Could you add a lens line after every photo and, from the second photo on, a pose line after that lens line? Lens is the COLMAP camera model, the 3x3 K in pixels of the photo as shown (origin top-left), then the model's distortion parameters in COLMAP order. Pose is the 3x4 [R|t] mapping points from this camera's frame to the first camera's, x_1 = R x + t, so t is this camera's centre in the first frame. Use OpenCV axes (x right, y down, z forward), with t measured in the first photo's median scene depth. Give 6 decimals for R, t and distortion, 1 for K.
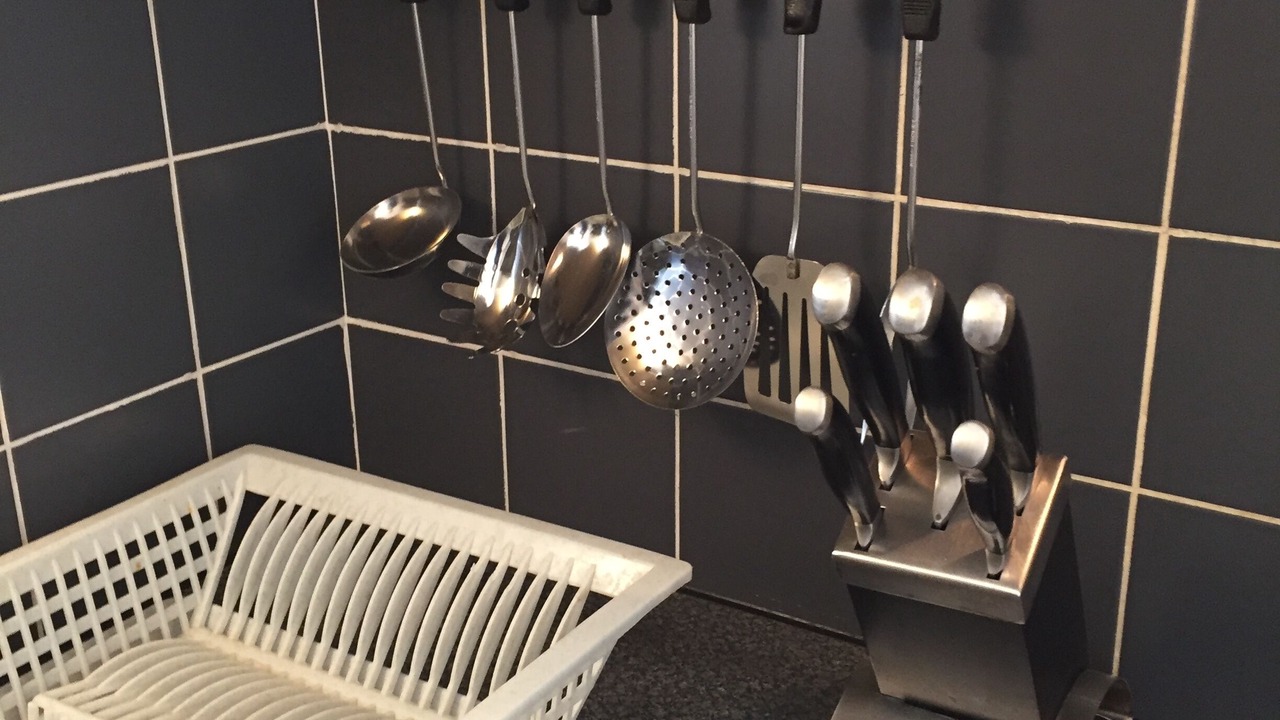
lens RADIAL K [[1450.8, 0, 640.0], [0, 1450.8, 360.0], [0, 0, 1]] dist [0.028518, -0.000925]
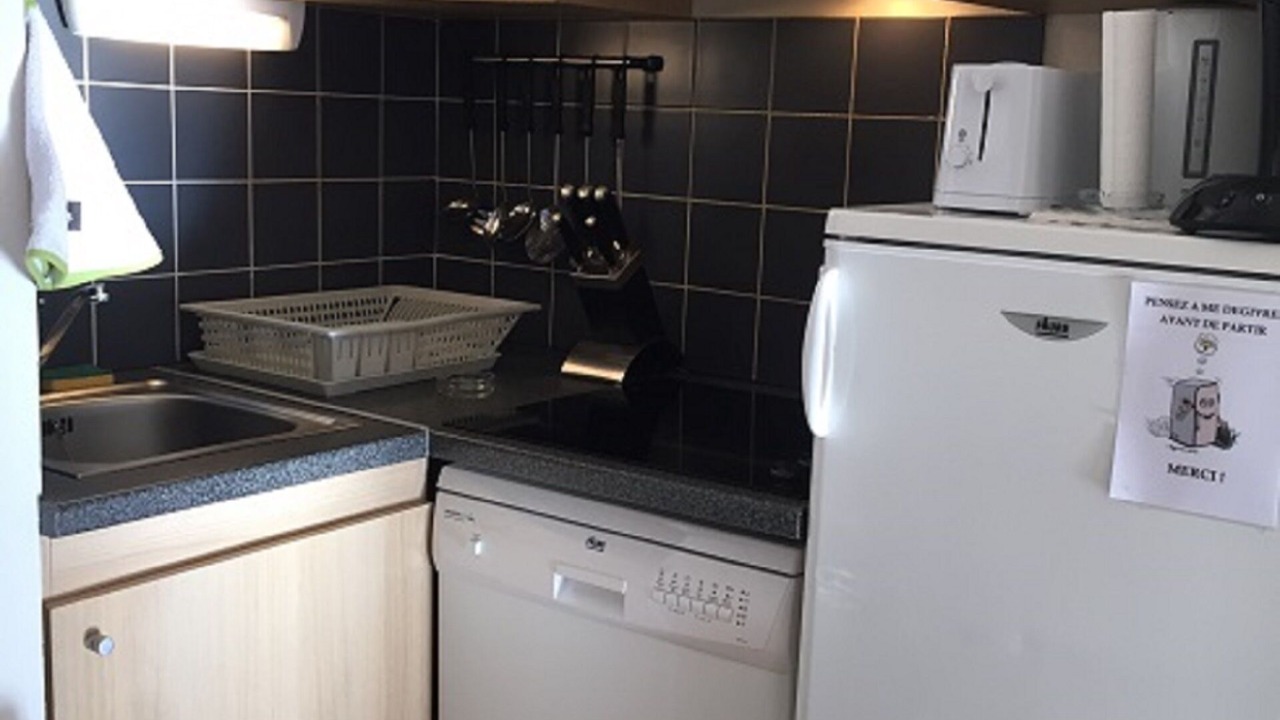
lens RADIAL K [[1450.8, 0, 640.0], [0, 1450.8, 360.0], [0, 0, 1]] dist [0.028518, -0.000925]
pose [[0.995968, 0.069275, -0.056997, 0.380276], [-0.077820, 0.983257, -0.164773, 0.665527], [0.044628, 0.168544, 0.984683, -1.775169]]
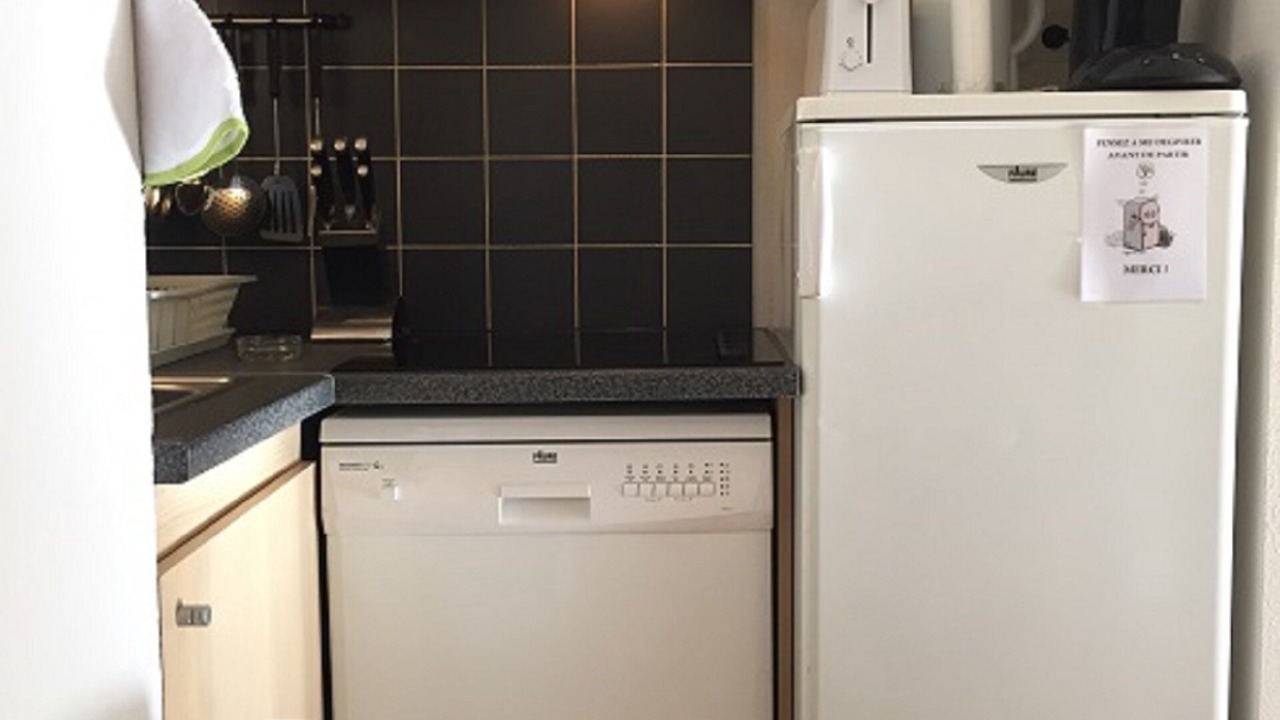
lens RADIAL K [[1450.8, 0, 640.0], [0, 1450.8, 360.0], [0, 0, 1]] dist [0.028518, -0.000925]
pose [[0.854073, -0.039882, 0.518622, -0.726223], [0.162518, 0.967601, -0.193228, 0.874209], [-0.494112, 0.249316, 0.832883, -1.534885]]
